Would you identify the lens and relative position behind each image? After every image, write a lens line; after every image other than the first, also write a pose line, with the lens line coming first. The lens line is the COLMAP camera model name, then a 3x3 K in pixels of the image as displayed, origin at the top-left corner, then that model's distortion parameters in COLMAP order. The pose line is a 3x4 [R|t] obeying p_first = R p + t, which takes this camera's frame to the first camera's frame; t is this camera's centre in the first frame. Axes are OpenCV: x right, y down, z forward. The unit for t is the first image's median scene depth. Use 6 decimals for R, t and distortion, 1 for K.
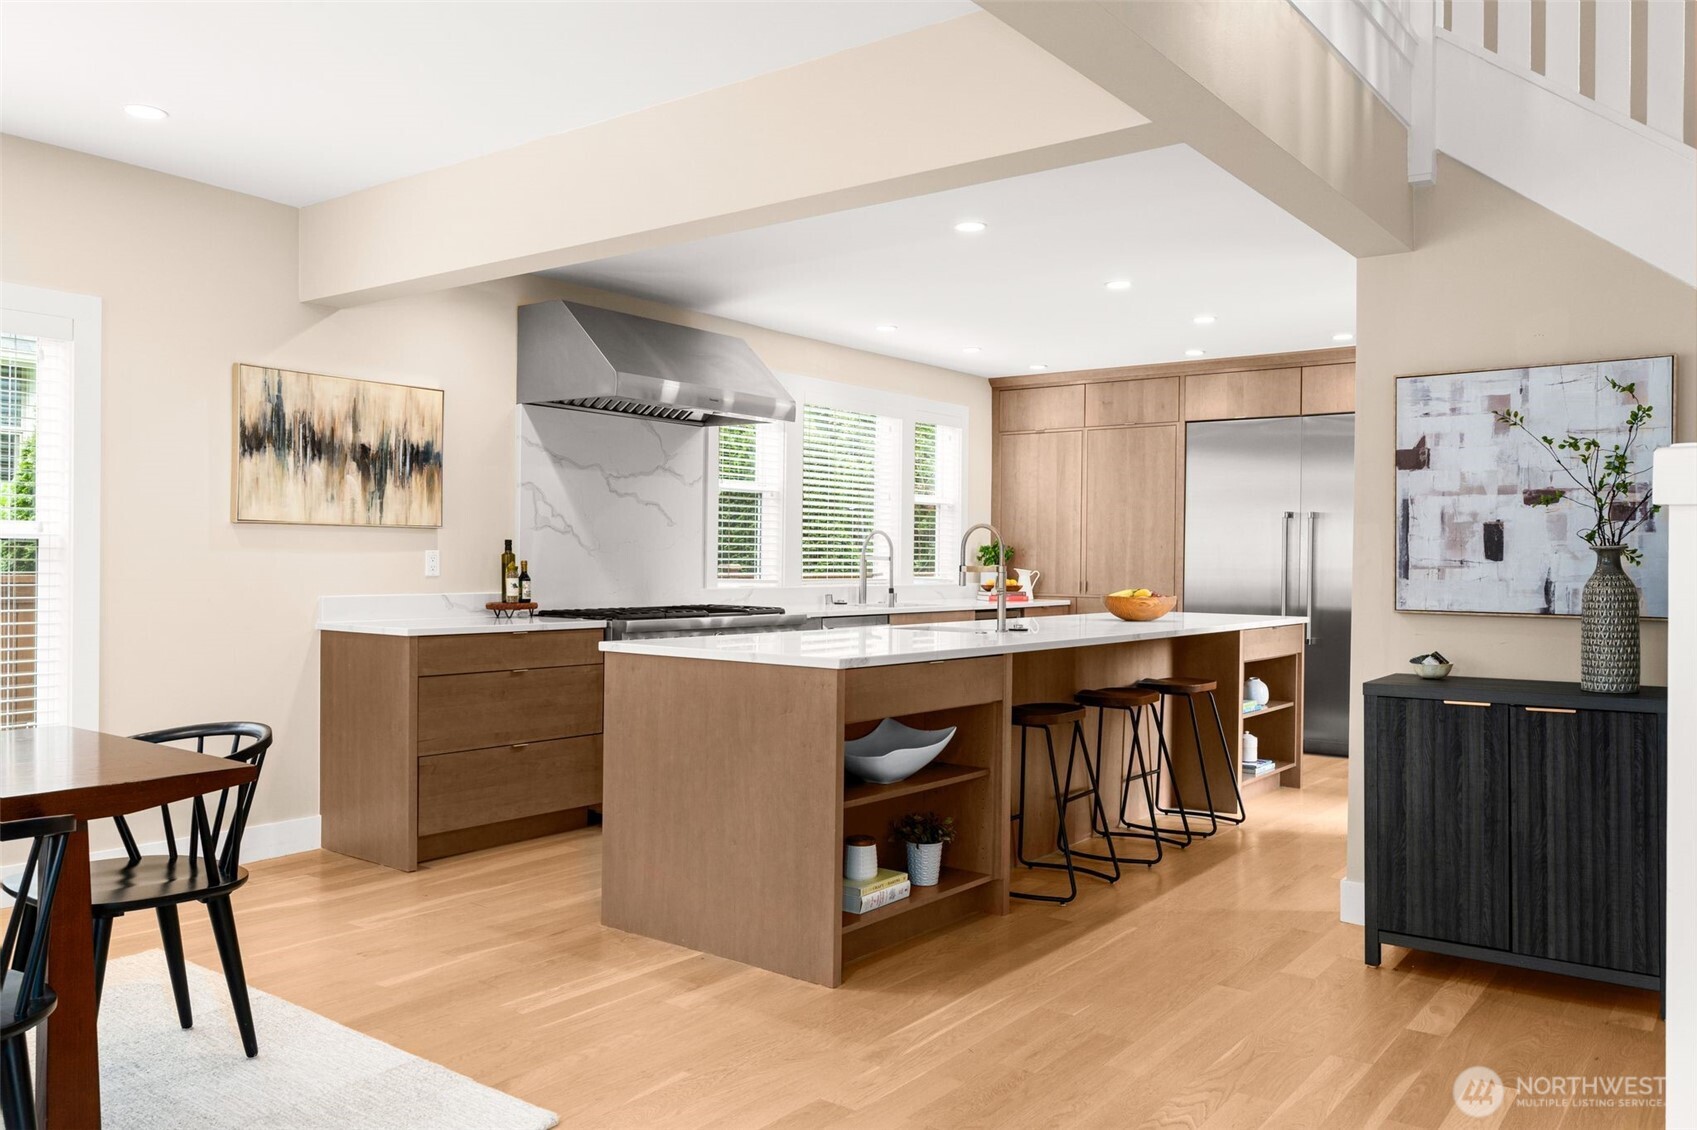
lens RADIAL K [[1259.4, 0, 848.8], [0, 1259.4, 559.5], [0, 0, 1]] dist [-0.001310, -0.000668]
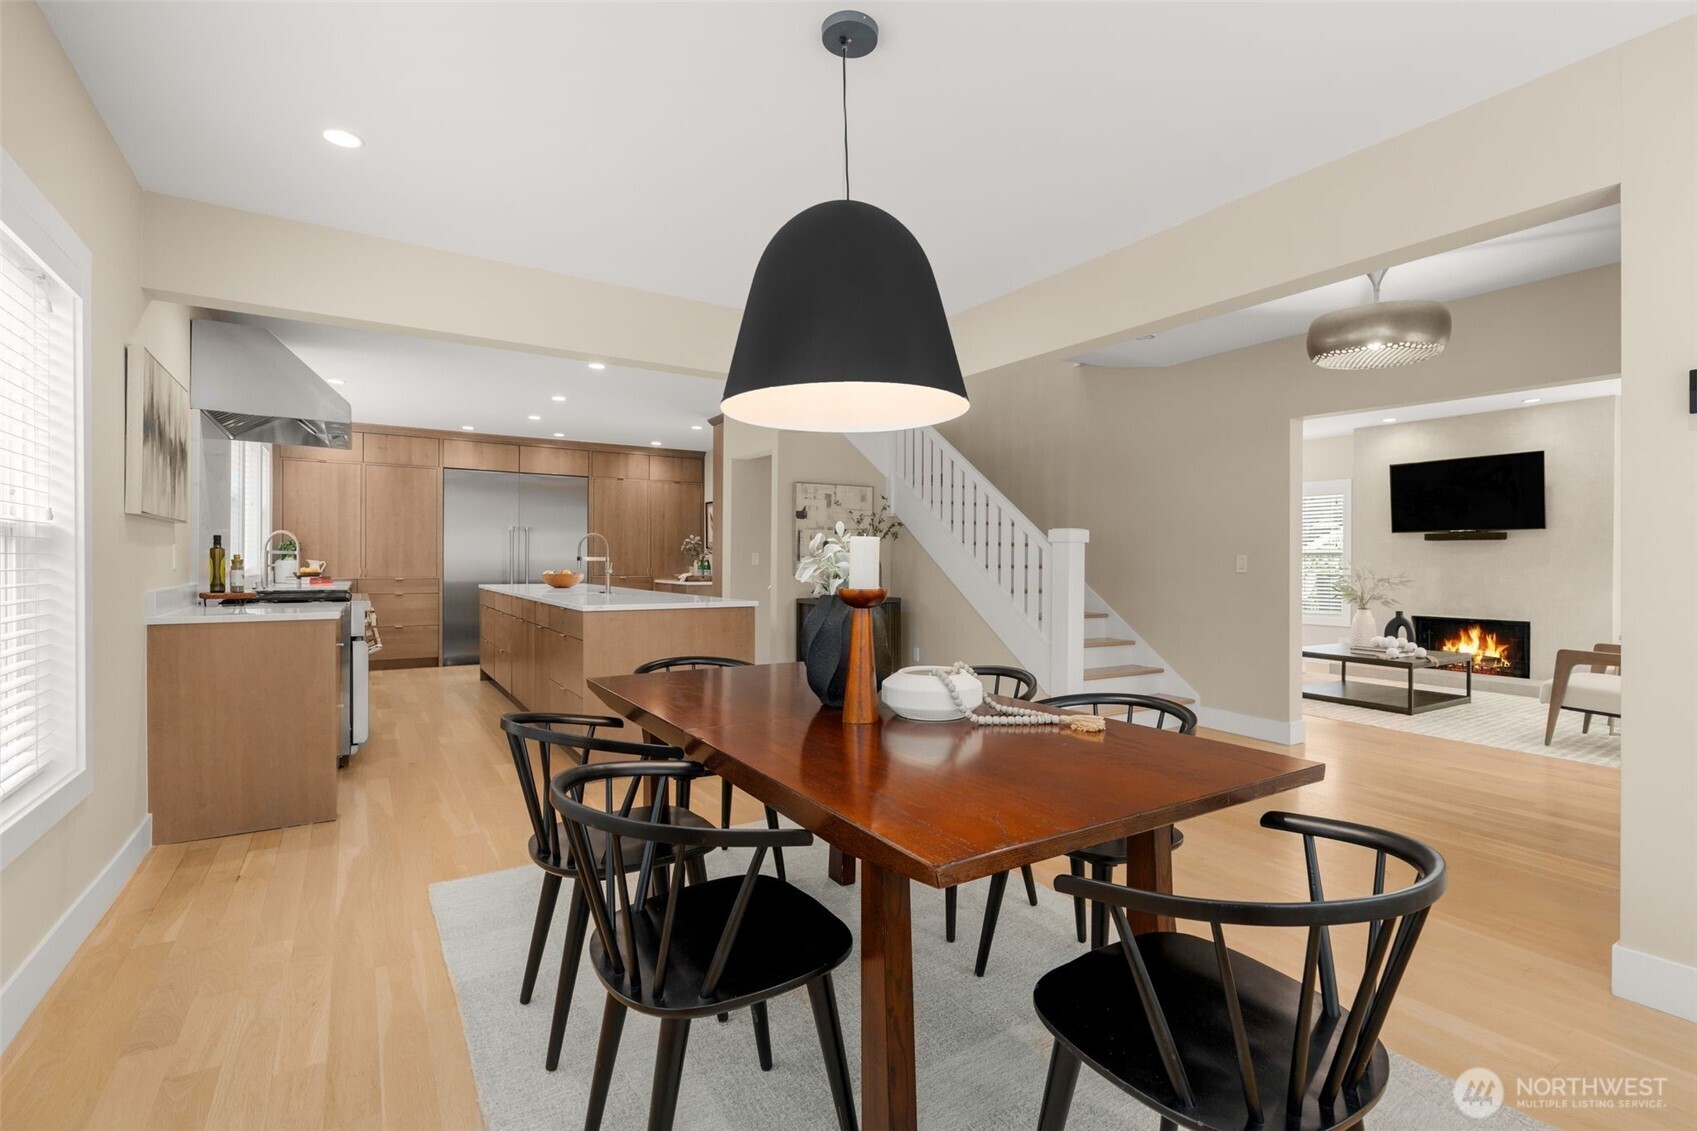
lens RADIAL K [[786.3, 0, 849.4], [0, 786.3, 563.8], [0, 0, 1]] dist [-0.016596, 0.002118]
pose [[0.345241, -0.010214, 0.938458, -0.491498], [-0.001620, 0.999933, 0.011479, 0.000541], [-0.938513, -0.005483, 0.345201, 0.172294]]
